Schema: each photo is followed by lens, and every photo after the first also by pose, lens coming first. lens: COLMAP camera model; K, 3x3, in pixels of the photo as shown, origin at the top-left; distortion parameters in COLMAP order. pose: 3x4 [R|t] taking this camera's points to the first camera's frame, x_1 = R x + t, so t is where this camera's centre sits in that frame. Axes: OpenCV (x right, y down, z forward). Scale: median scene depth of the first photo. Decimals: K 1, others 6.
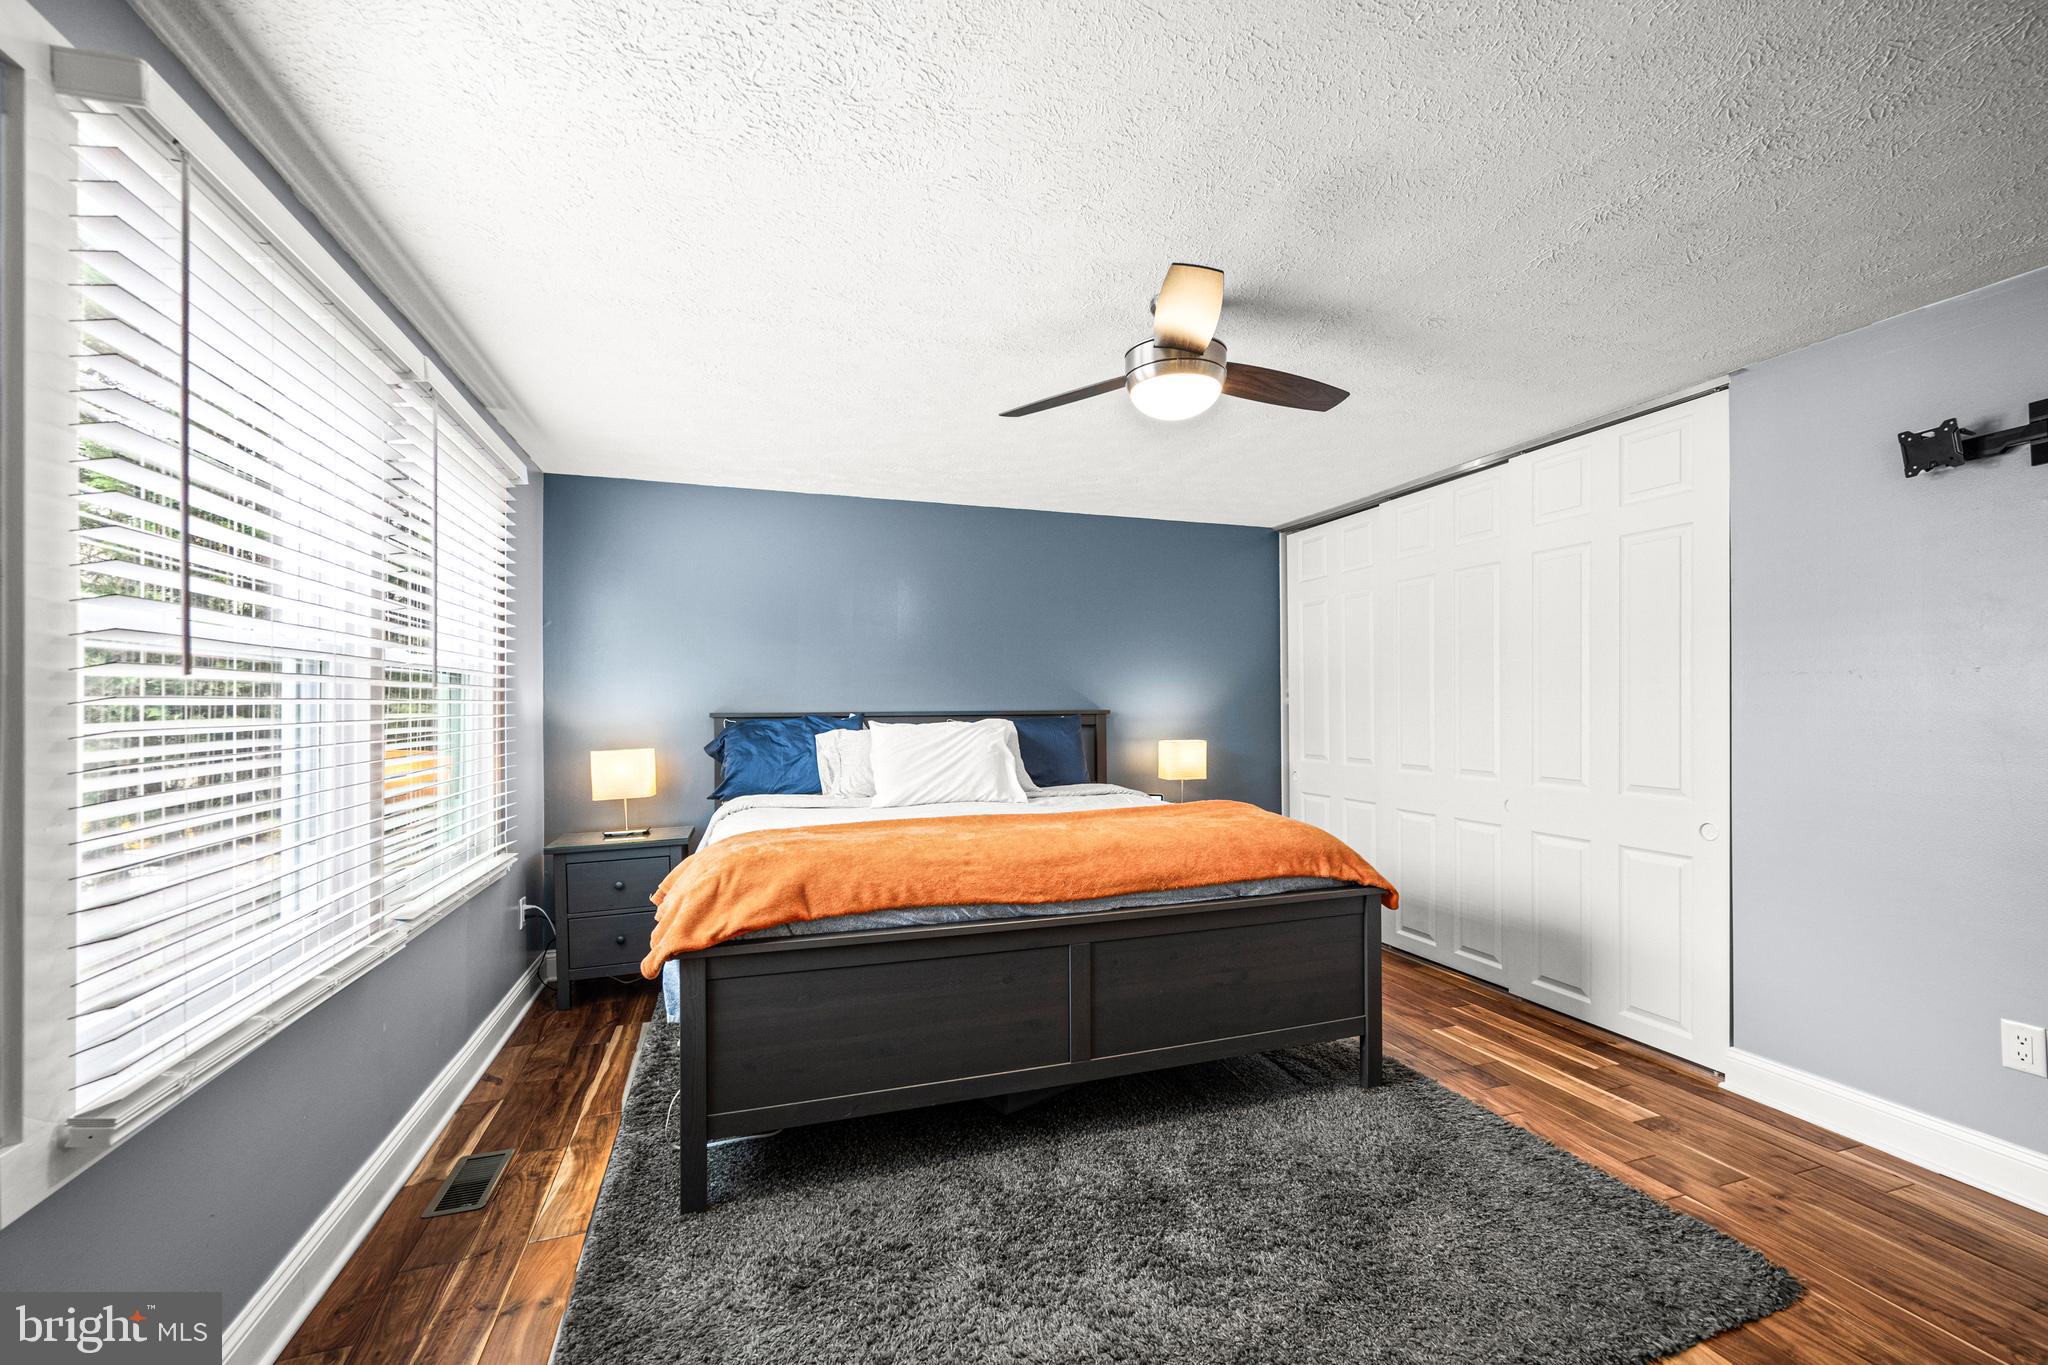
lens RADIAL K [[816.0, 0, 1023.5], [0, 816.0, 701.9], [0, 0, 1]] dist [-0.001891, -0.000430]
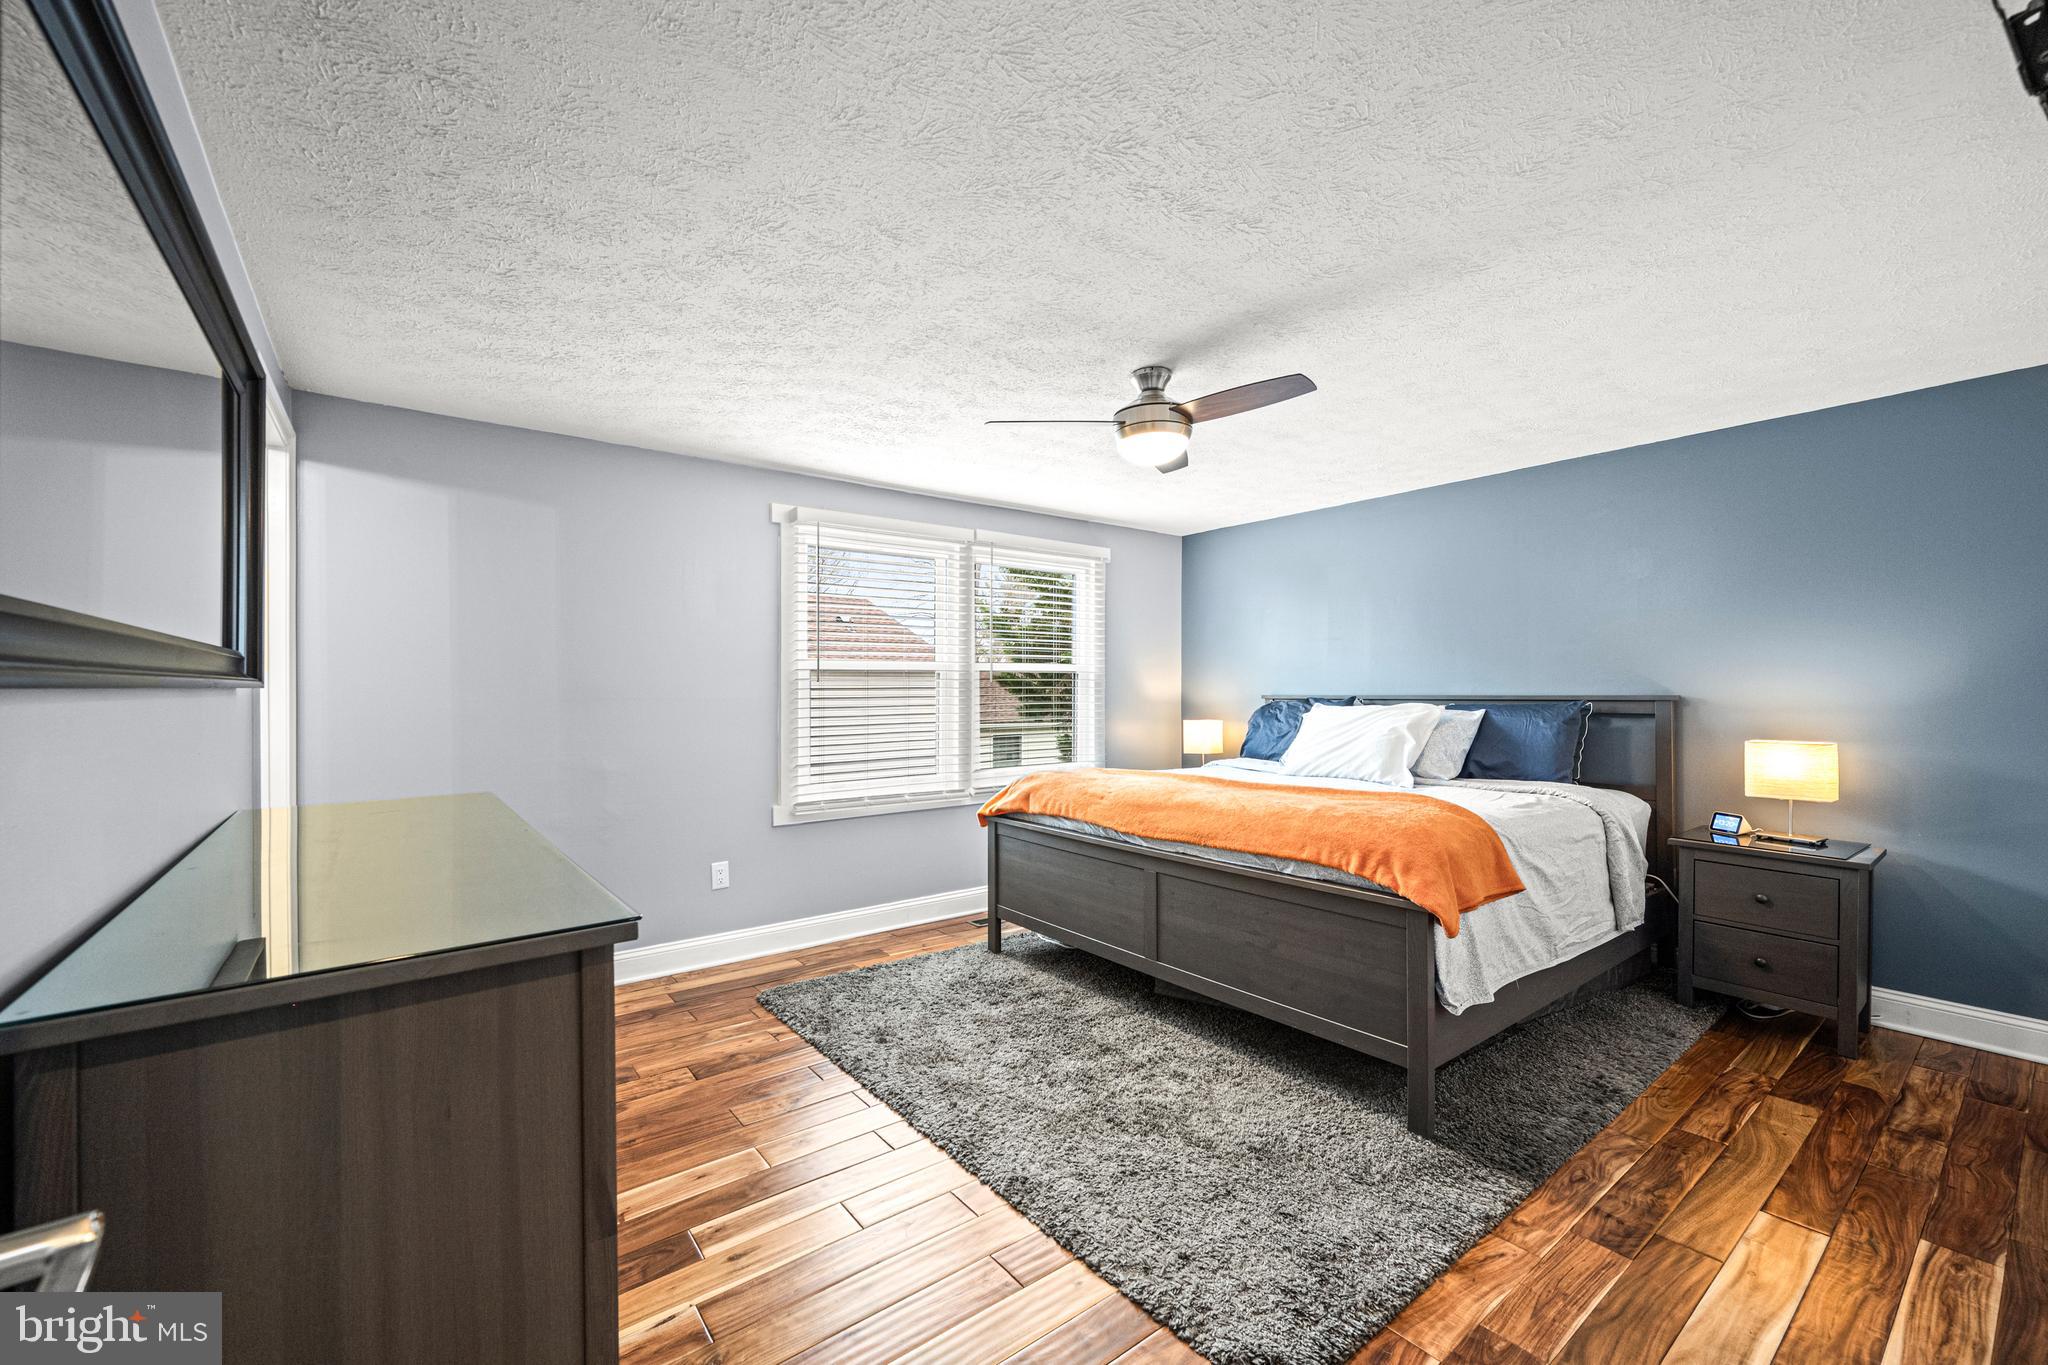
lens RADIAL K [[816.0, 0, 1027.1], [0, 816.0, 686.5], [0, 0, 1]] dist [-0.001891, -0.000430]
pose [[0.333641, -0.003754, -0.942693, 1.127008], [0.006955, 0.999975, -0.001520, -0.001901], [0.942675, -0.006049, 0.333658, 0.333613]]
